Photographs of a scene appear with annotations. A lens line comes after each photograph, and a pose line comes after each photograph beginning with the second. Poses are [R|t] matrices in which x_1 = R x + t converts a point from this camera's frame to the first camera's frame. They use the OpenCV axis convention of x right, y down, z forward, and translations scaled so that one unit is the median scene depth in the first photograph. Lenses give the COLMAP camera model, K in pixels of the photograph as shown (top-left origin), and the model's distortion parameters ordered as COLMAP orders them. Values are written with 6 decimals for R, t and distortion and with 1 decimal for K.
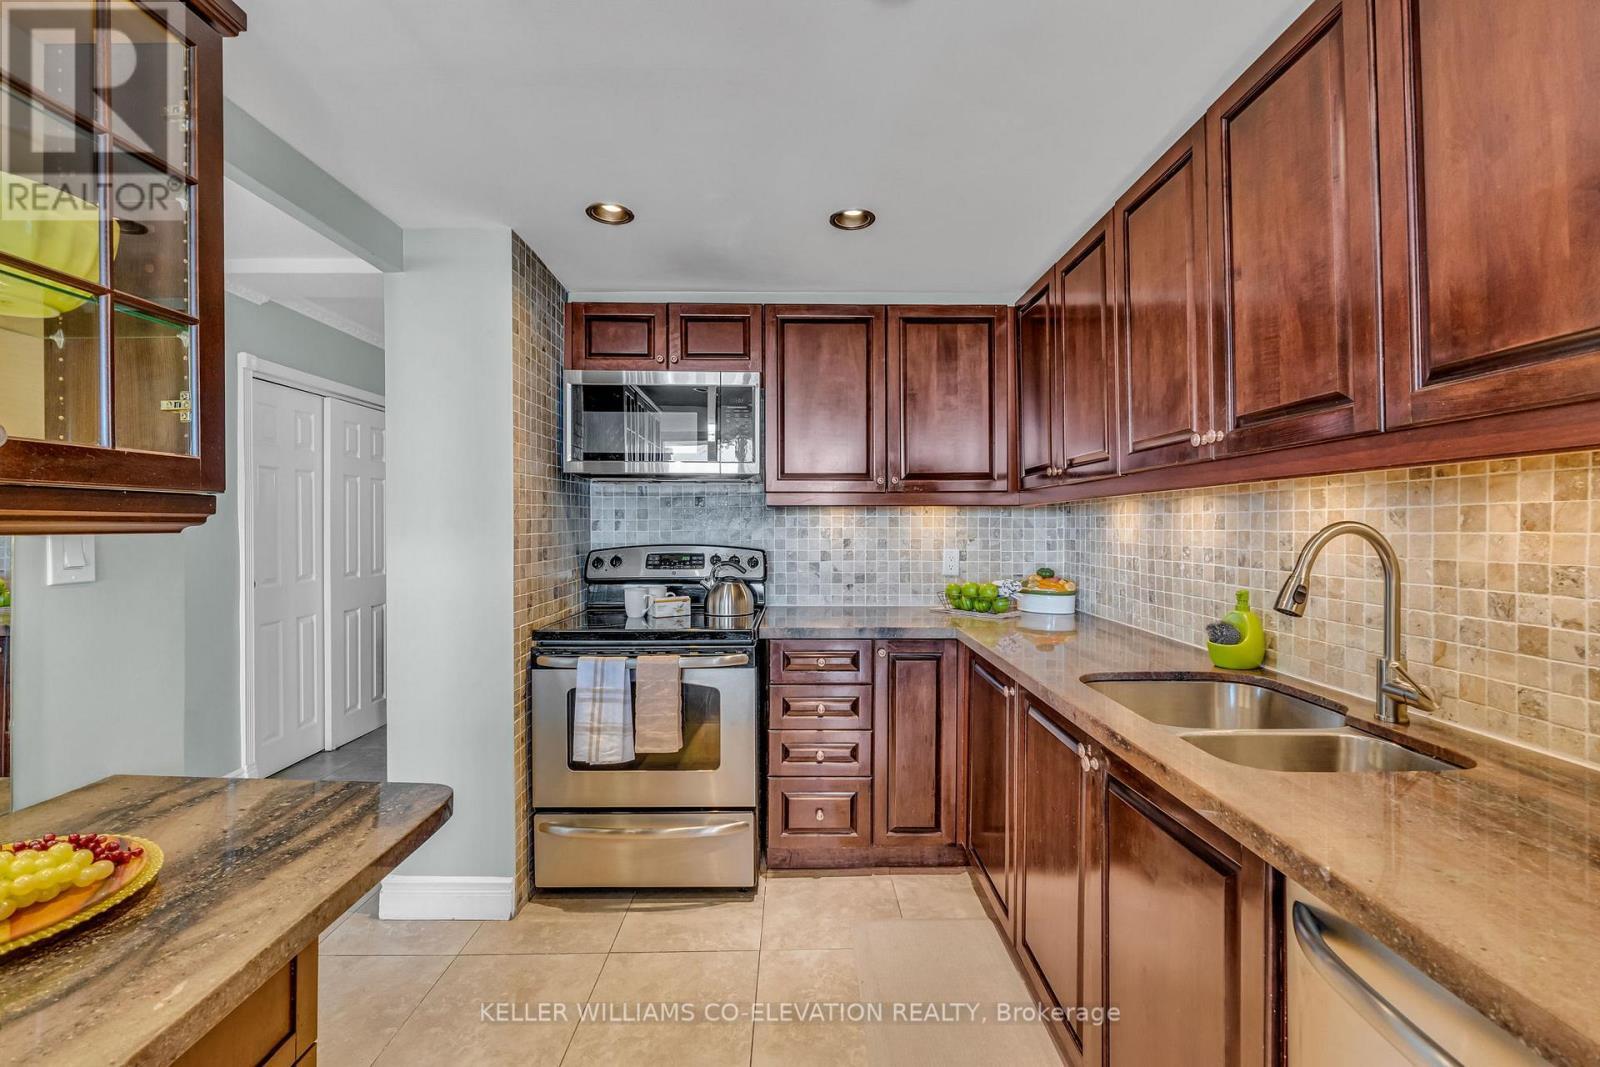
lens RADIAL K [[664.0, 0, 792.0], [0, 664.0, 524.6], [0, 0, 1]] dist [-0.011102, 0.000000]
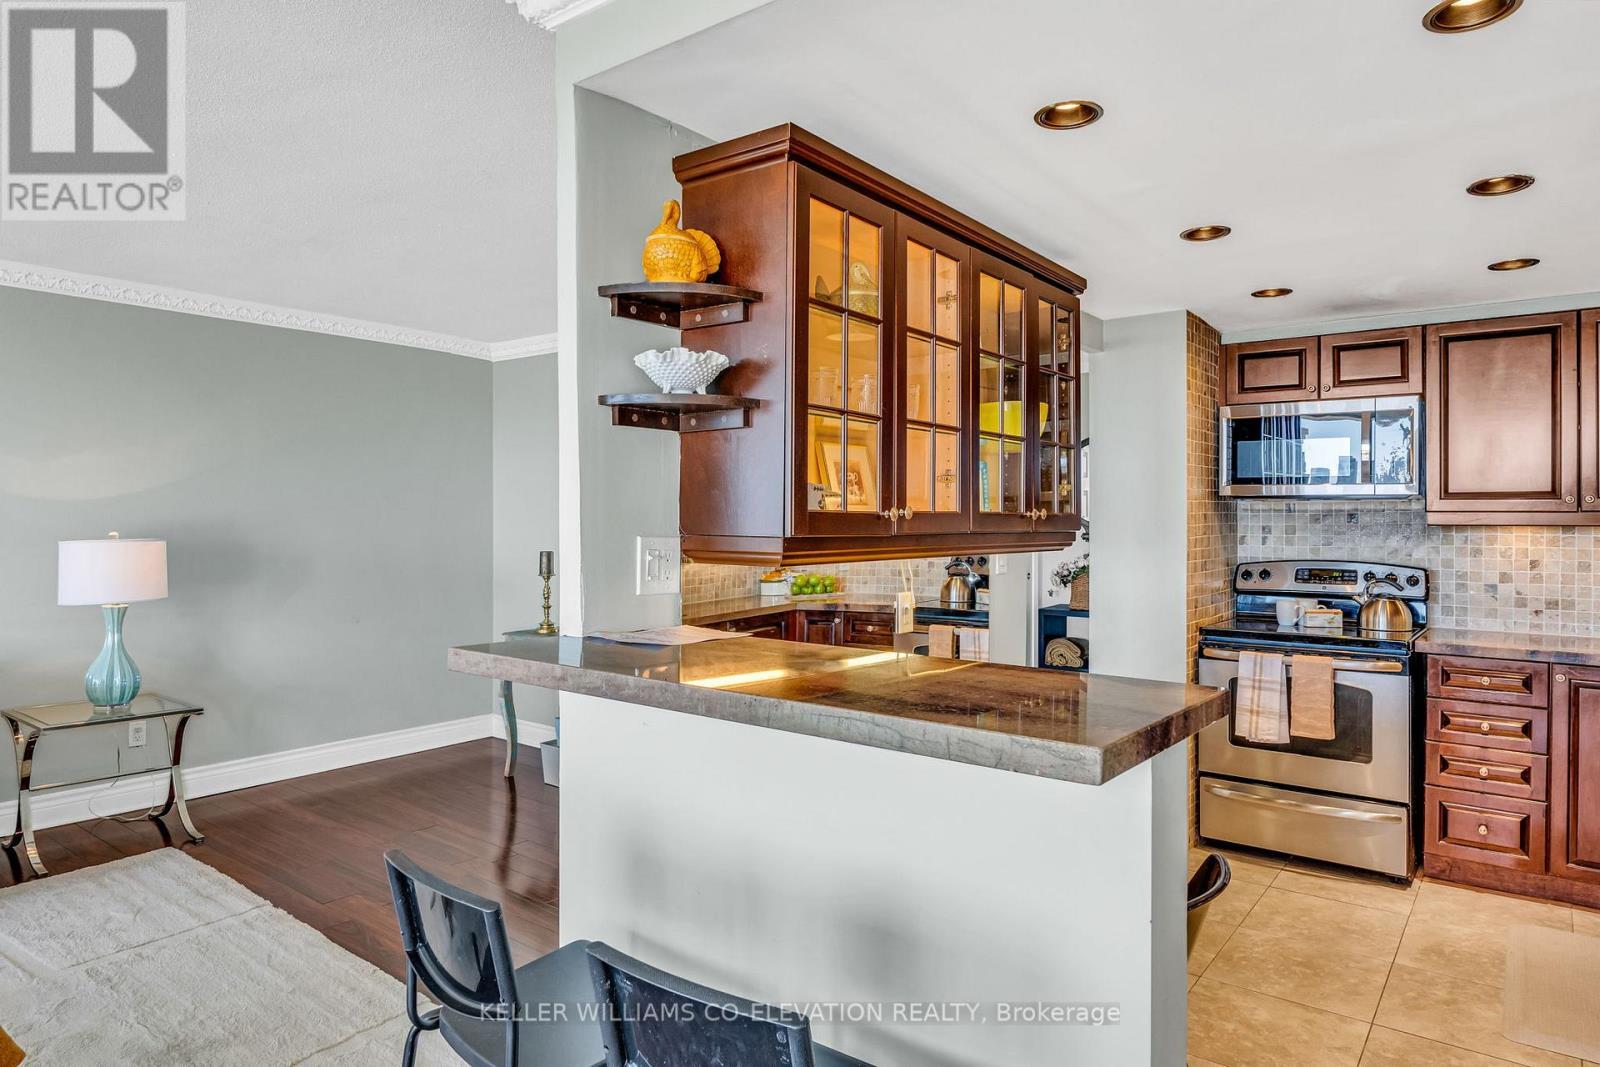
lens RADIAL K [[835.2, 0, 890.7], [0, 835.2, 519.9], [0, 0, 1]] dist [-0.006157, -0.000613]
pose [[0.801351, 0.002419, -0.598189, 0.073060], [-0.007355, 0.999956, -0.005809, -0.025513], [0.598149, 0.009055, 0.801334, -0.560361]]
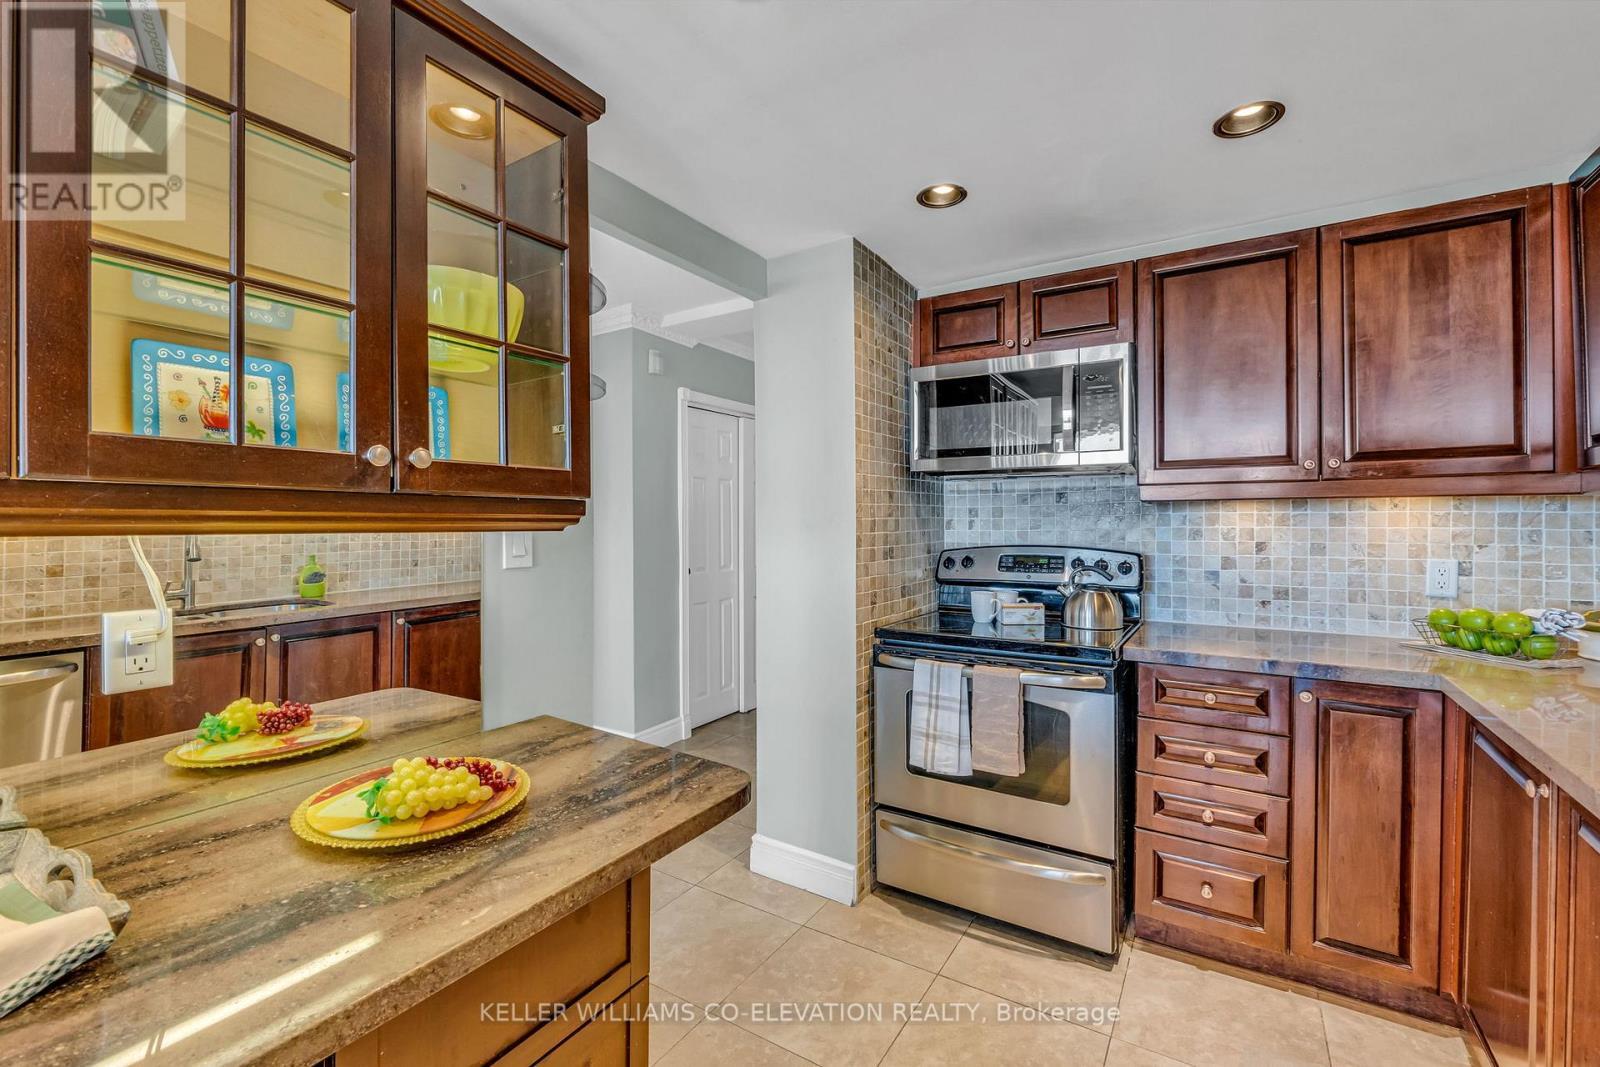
lens RADIAL K [[664.0, 0, 792.0], [0, 664.0, 524.6], [0, 0, 1]] dist [-0.011102, 0.000000]
pose [[0.842480, 0.000273, -0.538727, 0.046481], [0.000725, 0.999998, 0.001641, -0.000439], [0.538727, -0.001773, 0.842479, 0.069942]]
